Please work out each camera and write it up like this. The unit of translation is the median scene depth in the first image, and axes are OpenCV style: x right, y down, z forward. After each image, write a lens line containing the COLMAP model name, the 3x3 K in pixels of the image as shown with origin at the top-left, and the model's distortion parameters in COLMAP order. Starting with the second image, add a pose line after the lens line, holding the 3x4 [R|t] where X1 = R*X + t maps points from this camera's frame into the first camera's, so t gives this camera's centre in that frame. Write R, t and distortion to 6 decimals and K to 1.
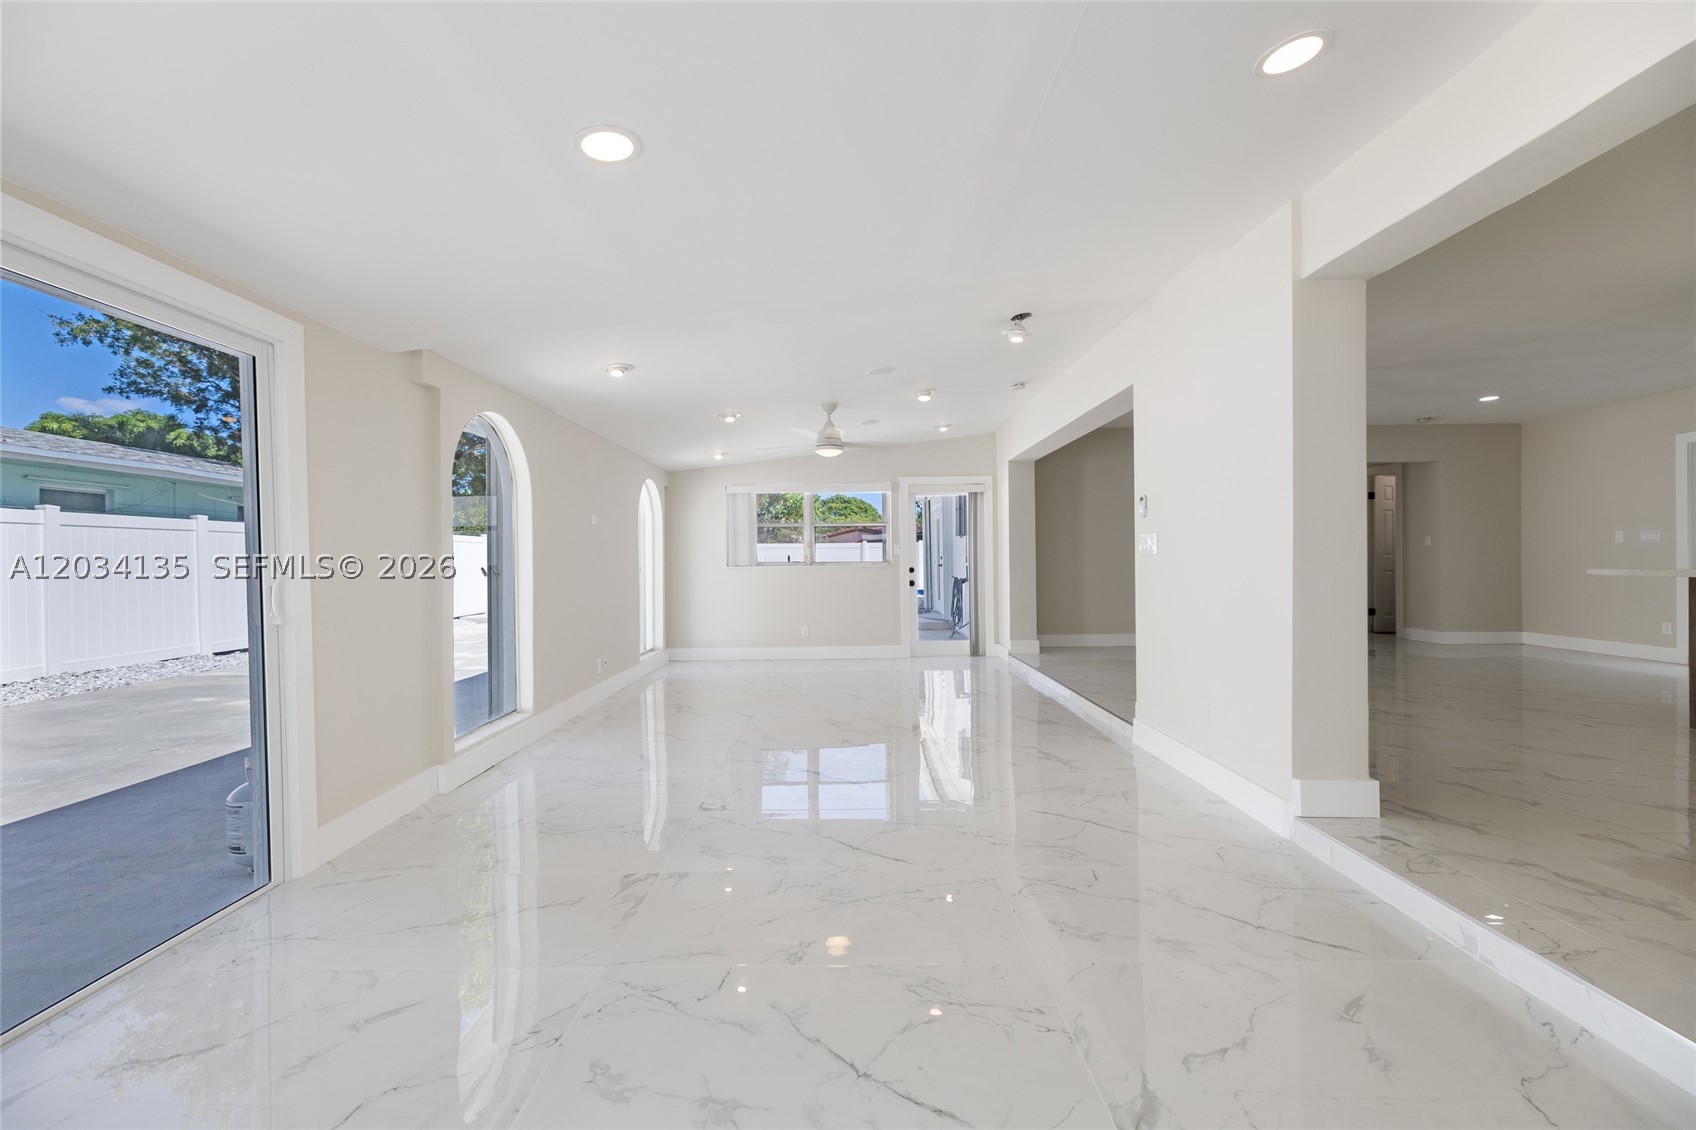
lens RADIAL K [[707.0, 0, 836.8], [0, 707.0, 564.5], [0, 0, 1]] dist [0.000164, 0.000276]
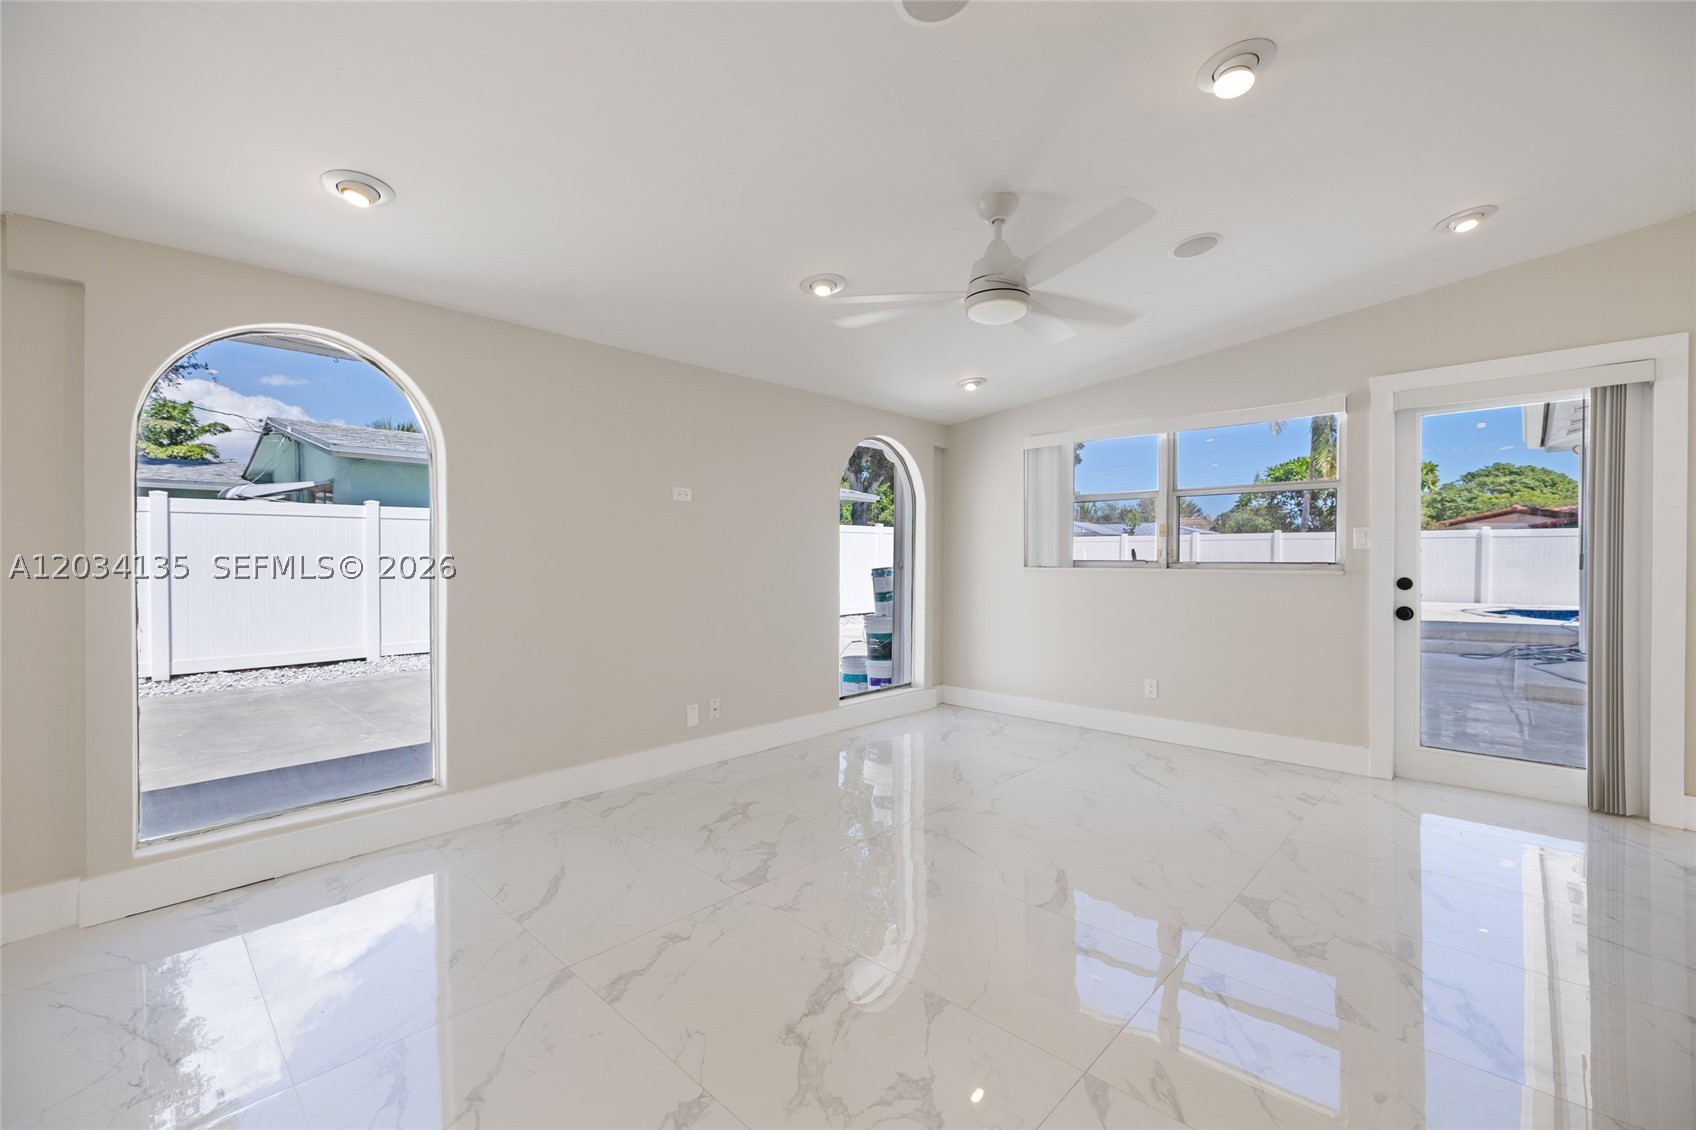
lens RADIAL K [[707.0, 0, 836.8], [0, 707.0, 564.5], [0, 0, 1]] dist [0.000164, 0.000276]
pose [[0.725524, 0.018528, -0.687948, 0.164912], [-0.011783, 0.999825, 0.014500, -0.006916], [0.688096, -0.002414, 0.725615, 0.463770]]
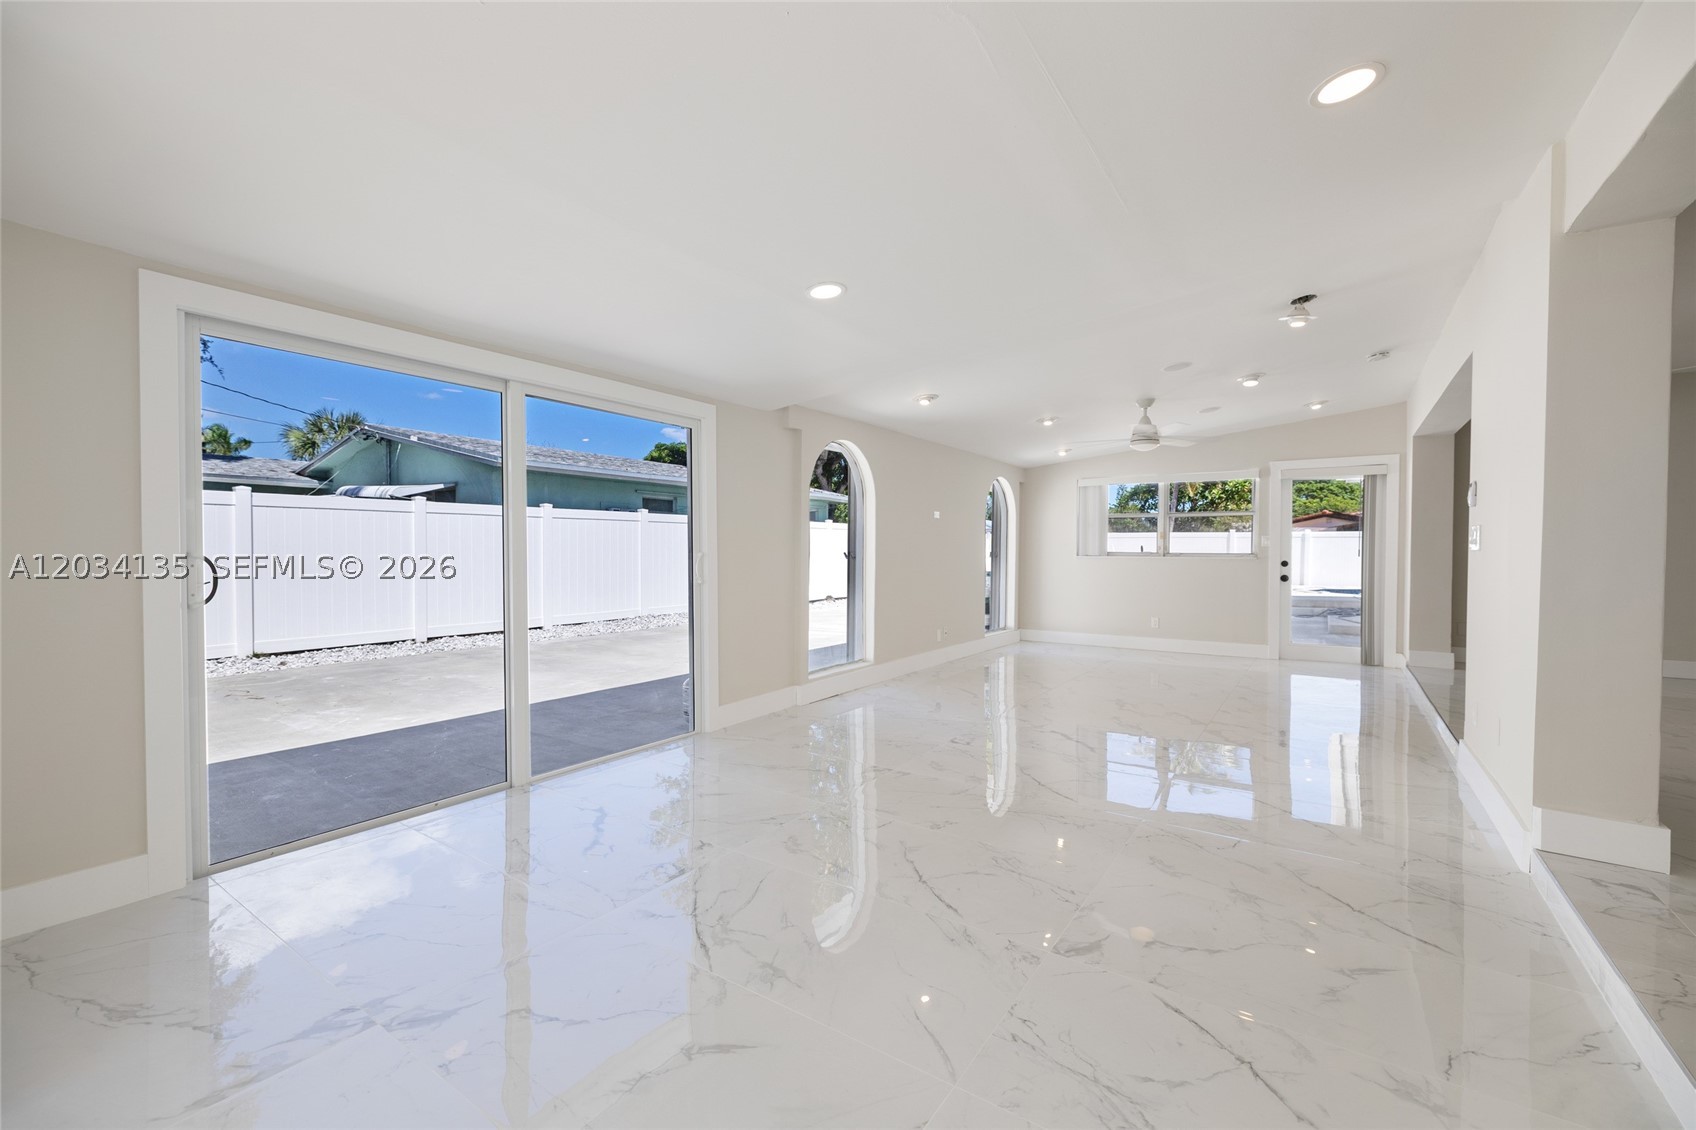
lens RADIAL K [[707.0, 0, 836.8], [0, 707.0, 564.5], [0, 0, 1]] dist [0.000164, 0.000276]
pose [[0.827362, 0.026074, -0.561064, 0.150779], [-0.016683, 0.999622, 0.021853, -0.001322], [0.561422, -0.008720, 0.827484, -0.079624]]
